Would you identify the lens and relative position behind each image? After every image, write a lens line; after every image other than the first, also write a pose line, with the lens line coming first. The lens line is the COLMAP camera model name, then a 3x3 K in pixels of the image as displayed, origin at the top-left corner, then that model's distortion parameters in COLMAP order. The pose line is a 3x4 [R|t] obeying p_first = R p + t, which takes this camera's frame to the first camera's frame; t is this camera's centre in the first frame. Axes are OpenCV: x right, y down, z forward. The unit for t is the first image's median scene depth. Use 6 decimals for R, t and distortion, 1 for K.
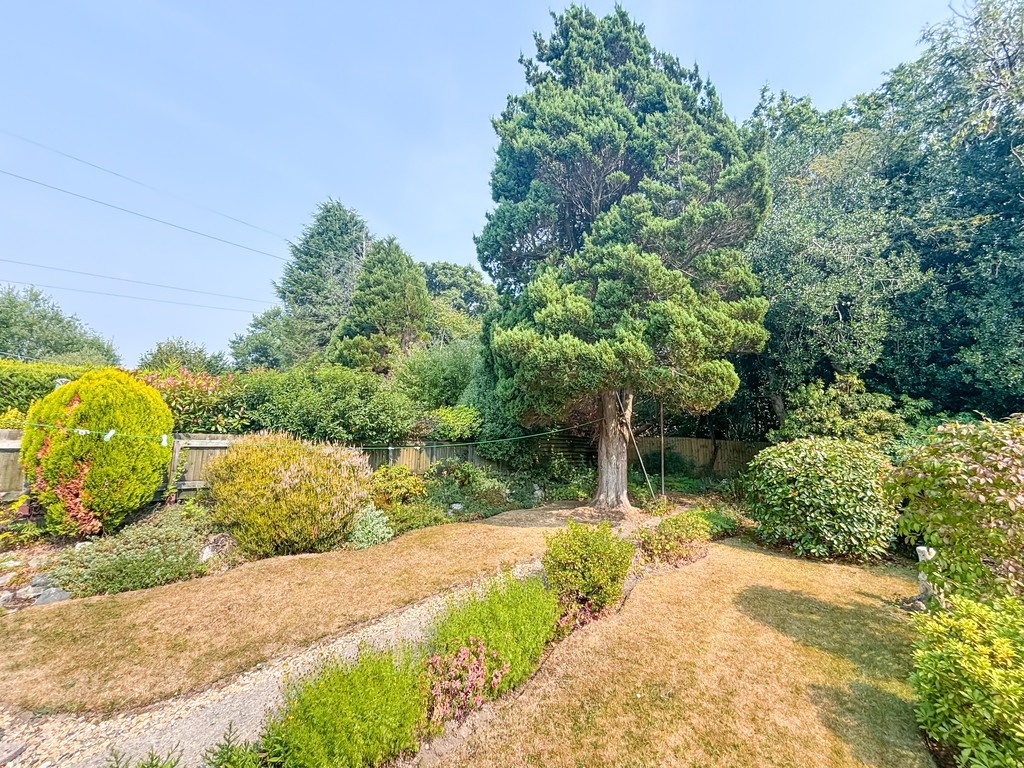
lens RADIAL K [[413.3, 0, 509.2], [0, 413.3, 384.1], [0, 0, 1]] dist [0.002350, -0.001437]
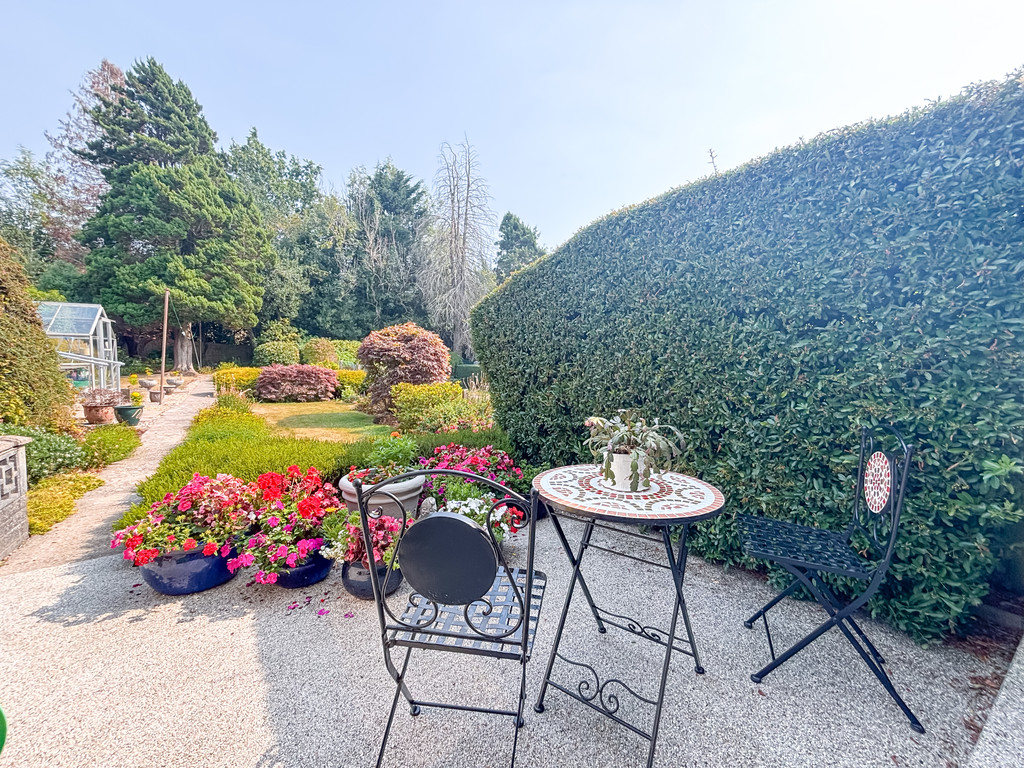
lens RADIAL K [[413.3, 0, 508.8], [0, 413.3, 384.4], [0, 0, 1]] dist [0.002350, -0.001437]
pose [[0.300094, -0.058205, 0.952132, -1.430592], [-0.151394, 0.982580, 0.107783, -0.122894], [-0.941819, -0.176492, 0.286055, -1.306955]]
